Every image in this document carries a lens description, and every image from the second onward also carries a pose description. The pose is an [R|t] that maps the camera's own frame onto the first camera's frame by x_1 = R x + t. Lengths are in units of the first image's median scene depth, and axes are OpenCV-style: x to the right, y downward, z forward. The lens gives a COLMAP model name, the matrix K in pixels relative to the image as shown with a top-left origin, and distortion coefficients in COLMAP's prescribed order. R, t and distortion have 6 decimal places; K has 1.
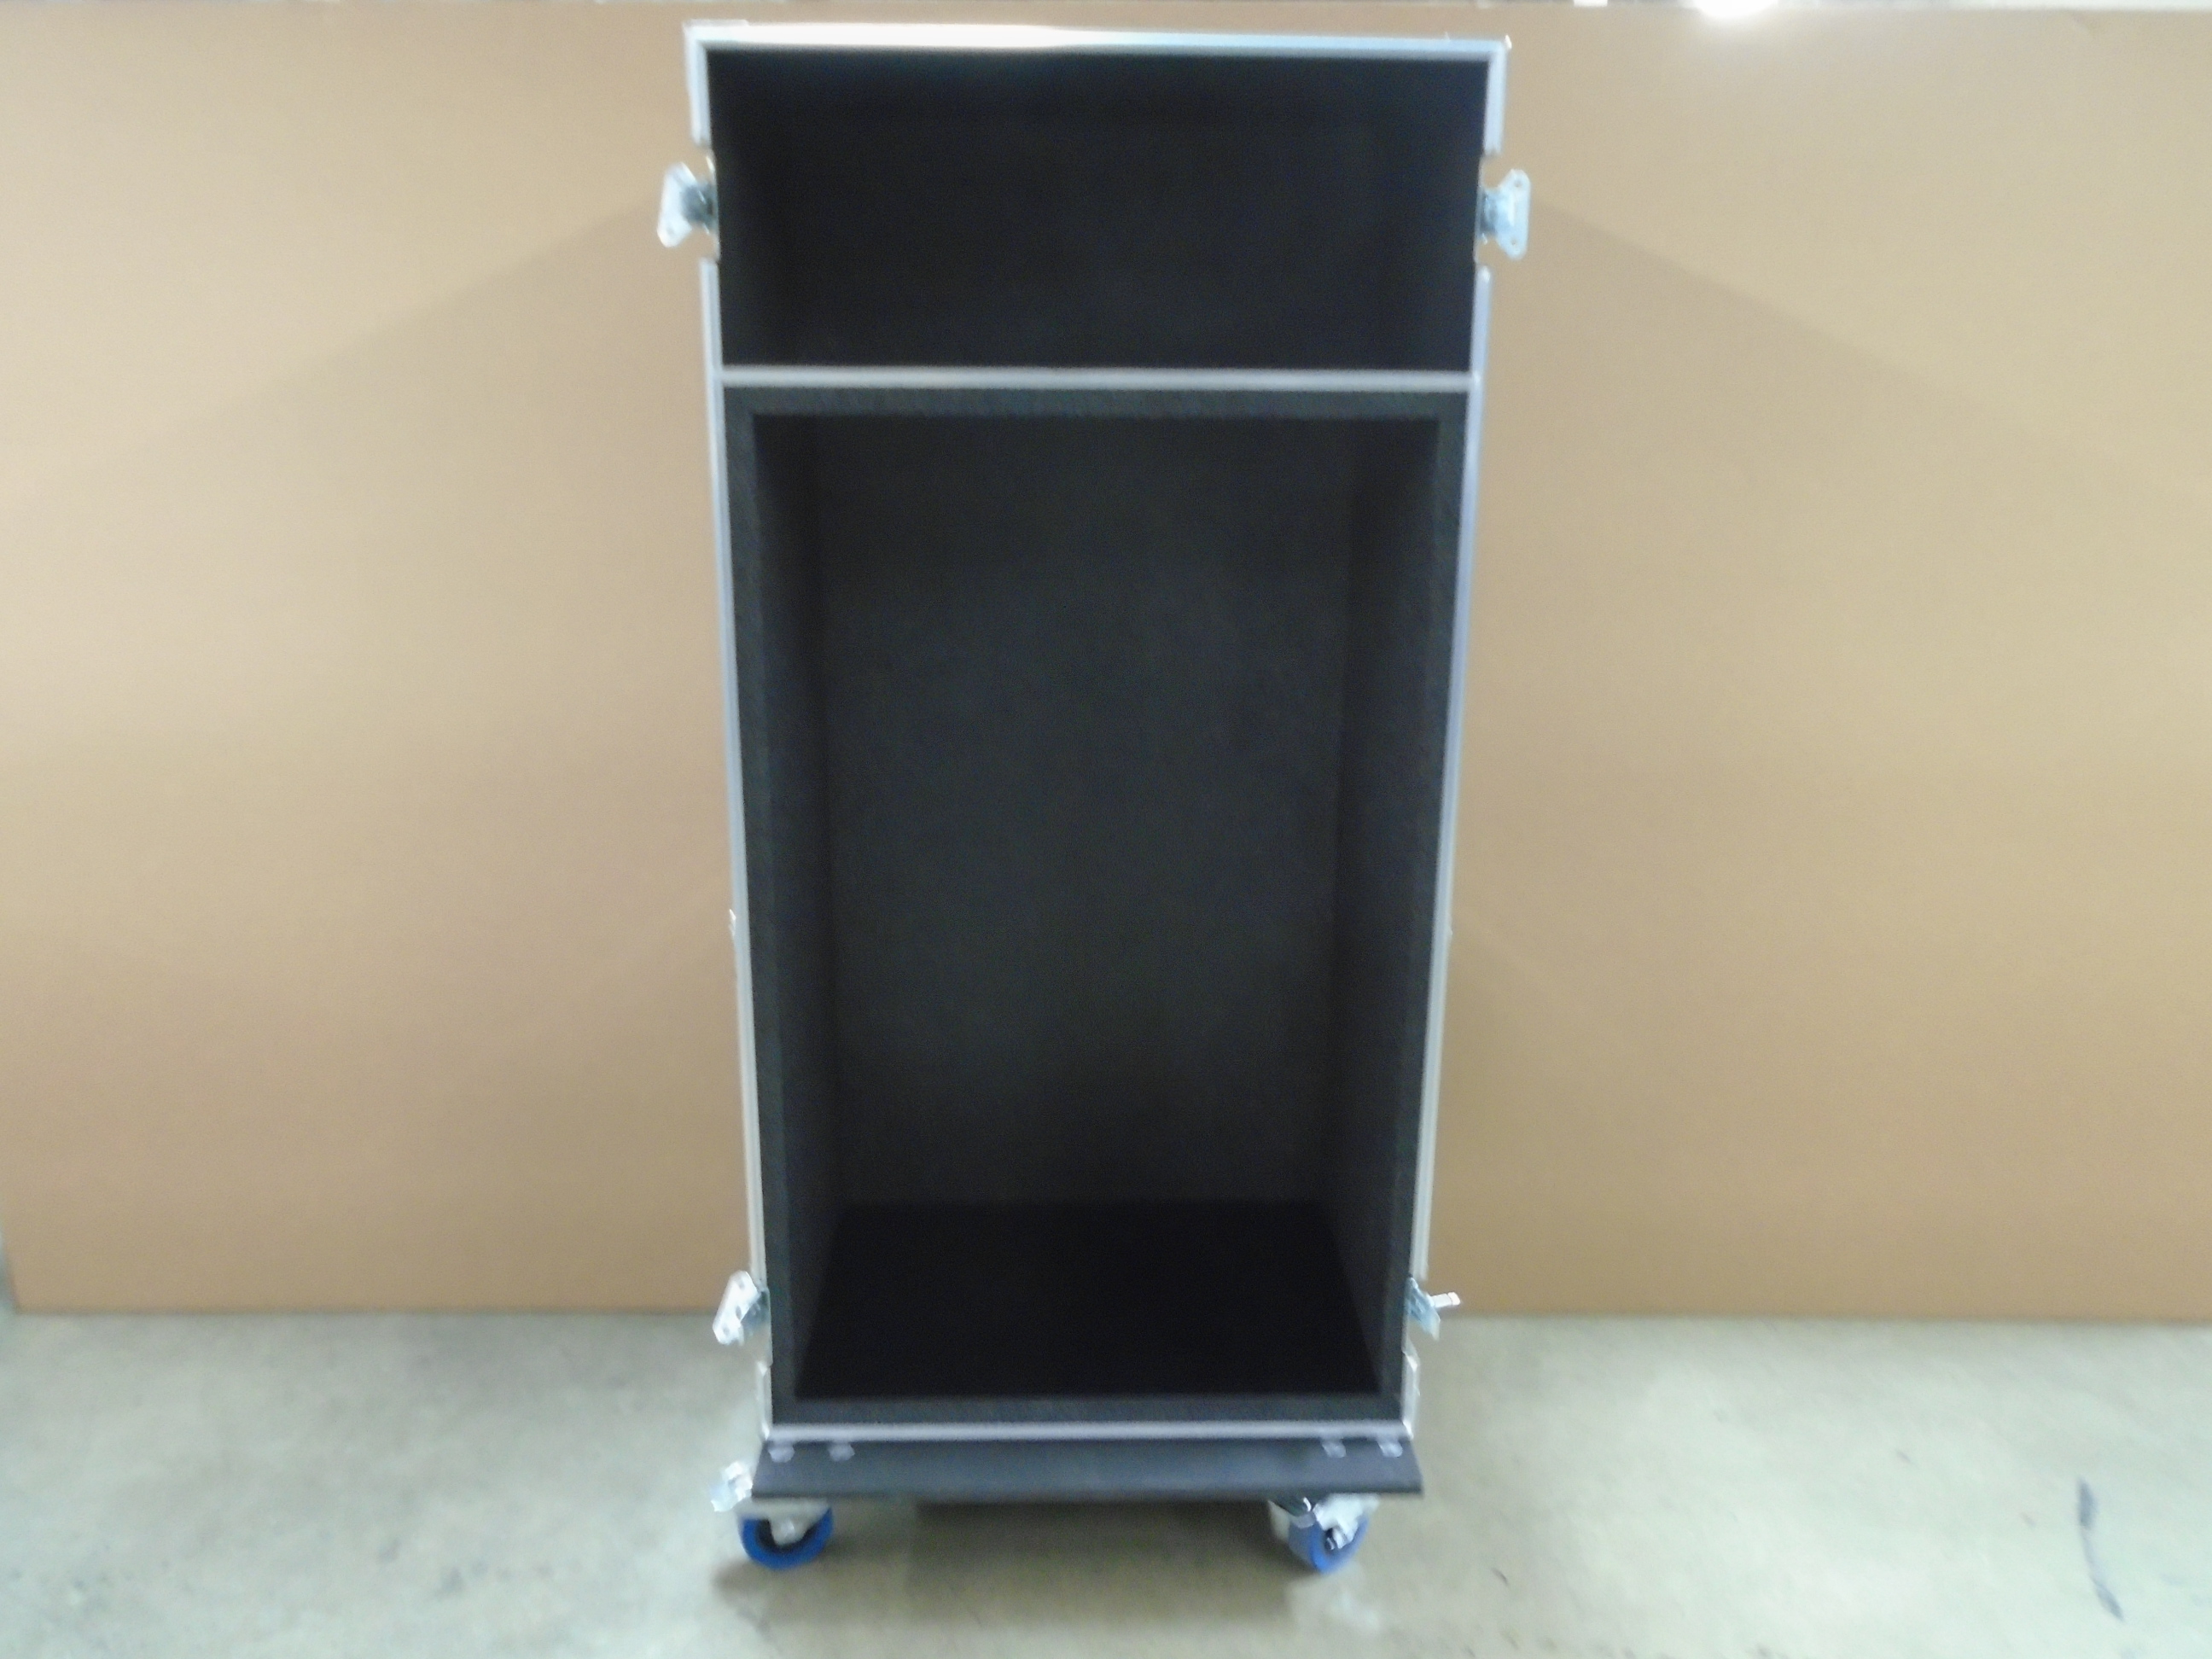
lens RADIAL K [[1730.9, 0, 1106.0], [0, 1730.9, 829.5], [0, 0, 1]] dist [-0.005423, -0.001557]
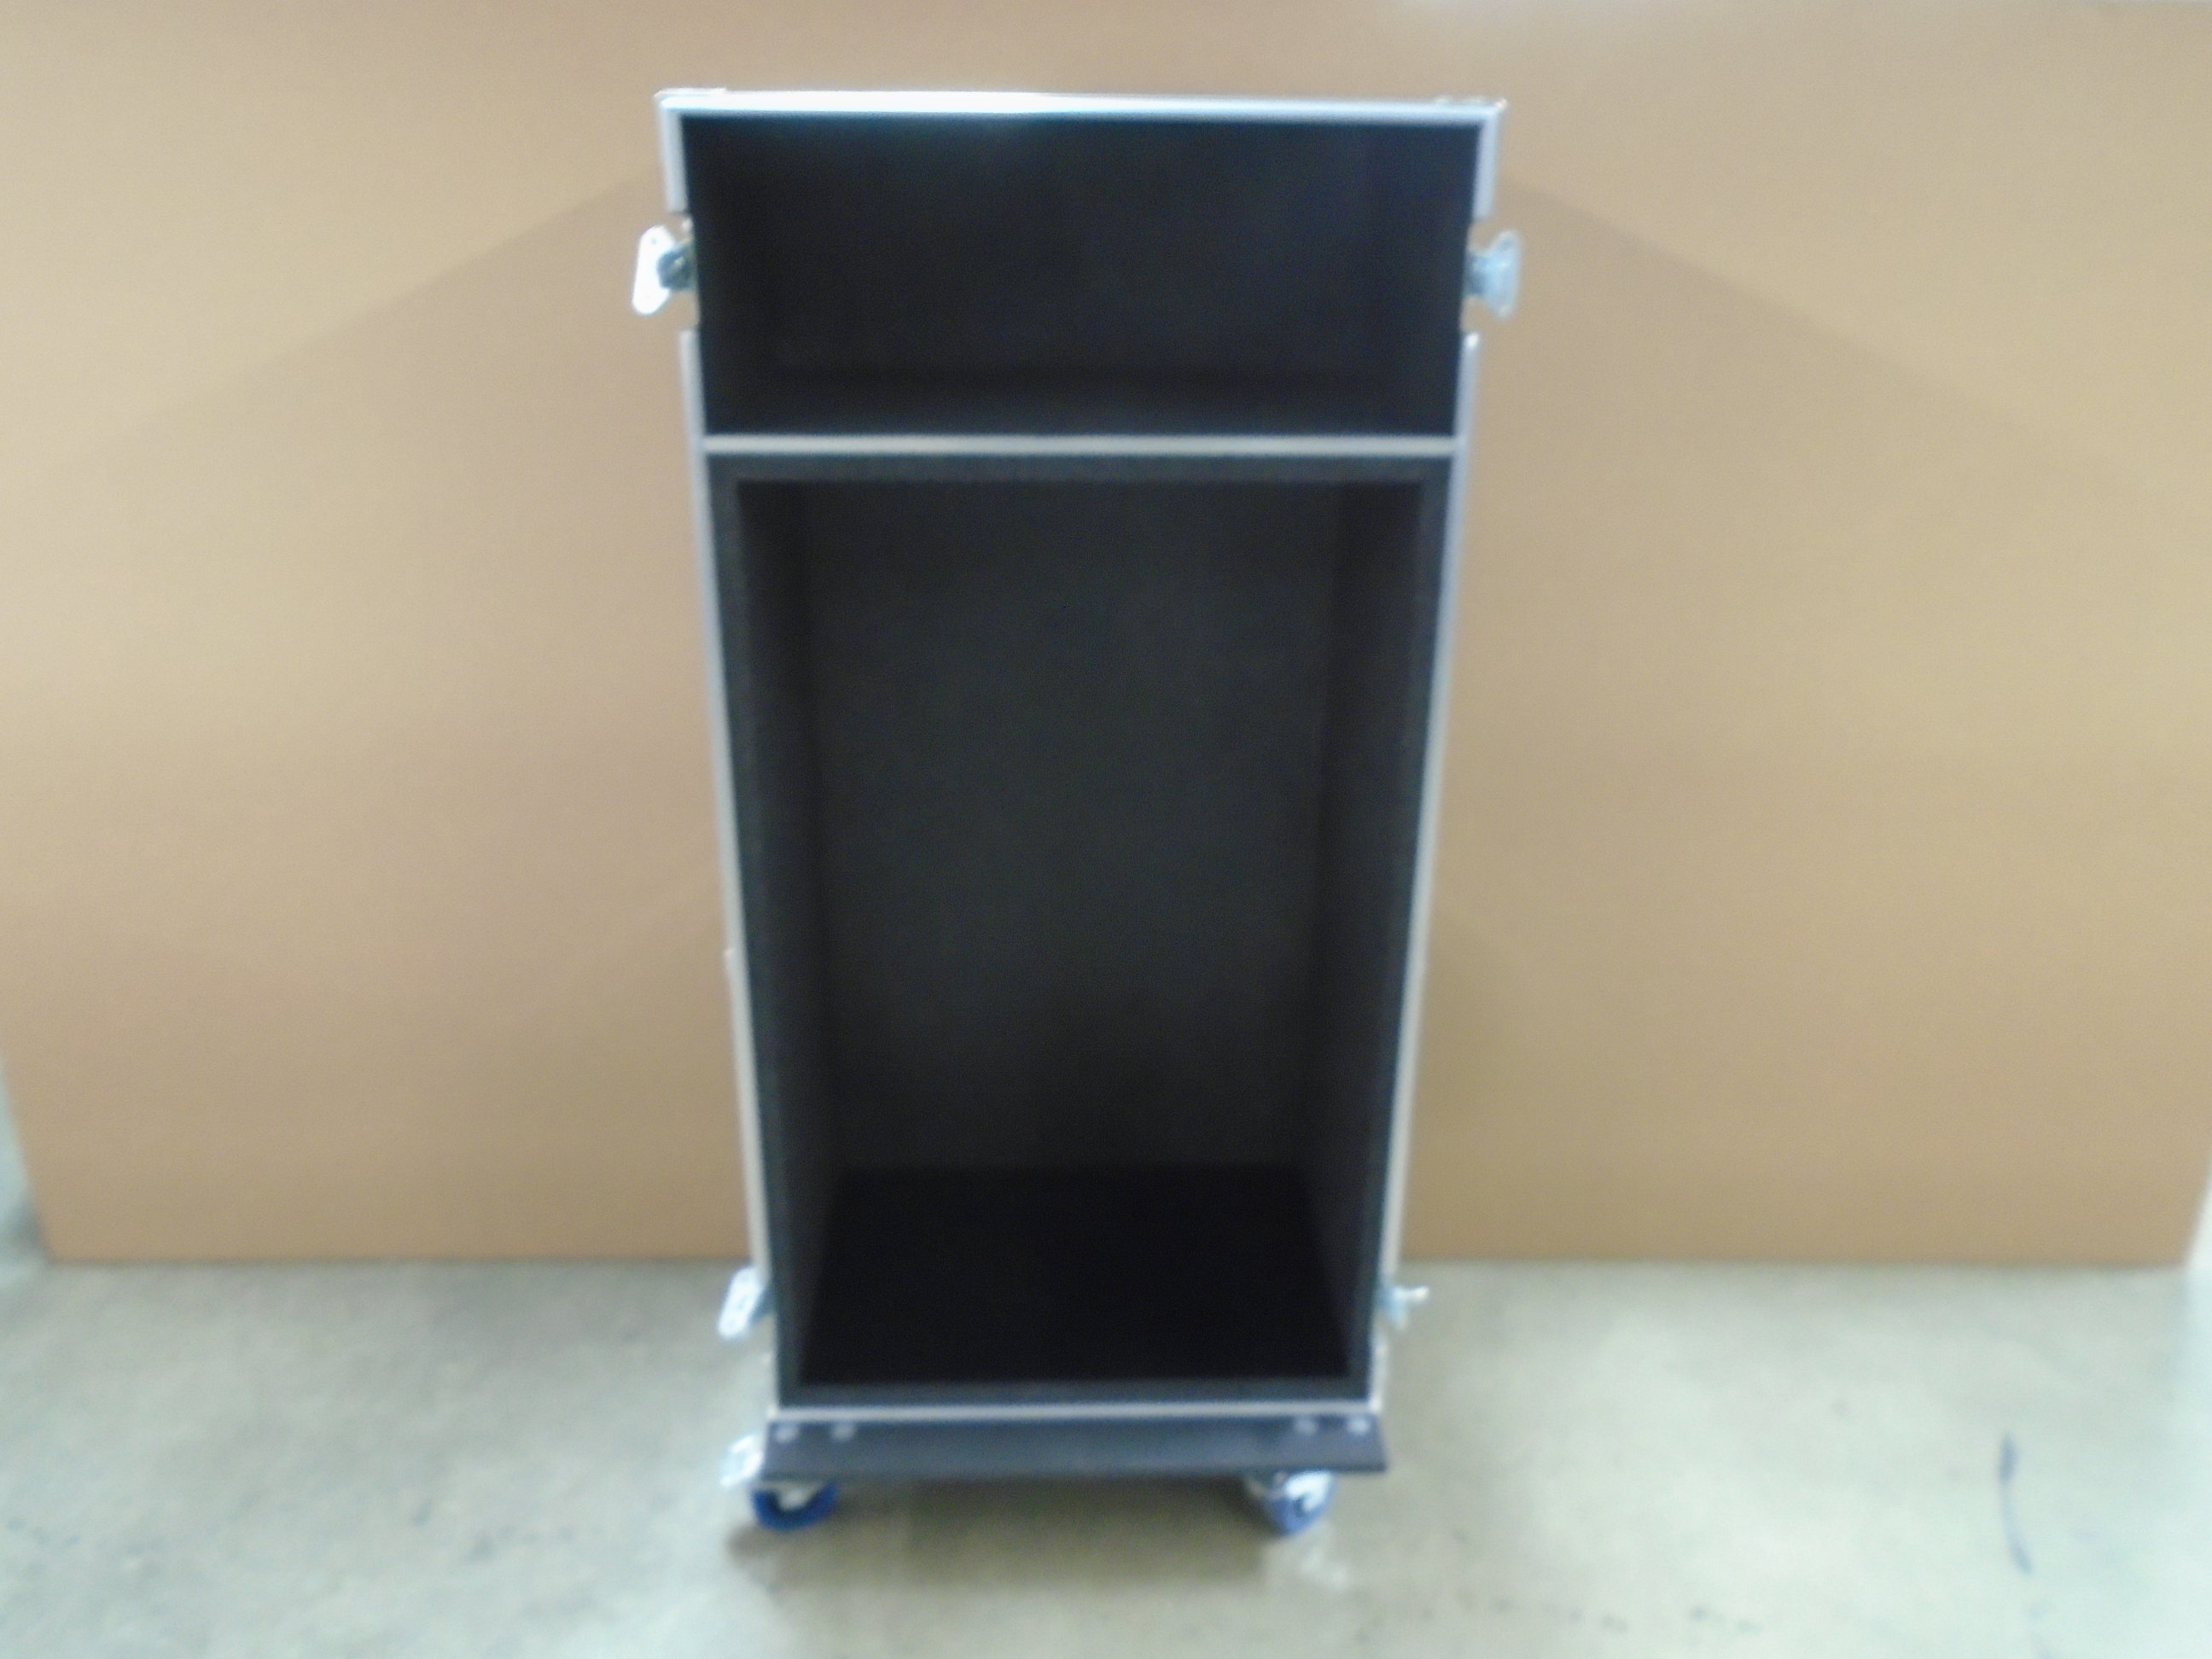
lens RADIAL K [[1730.9, 0, 1106.0], [0, 1730.9, 829.5], [0, 0, 1]] dist [-0.005423, -0.001557]
pose [[0.999983, -0.000654, 0.005715, 0.002886], [-0.000036, 0.992770, 0.120032, -0.136724], [-0.005752, -0.120030, 0.992754, -0.014075]]
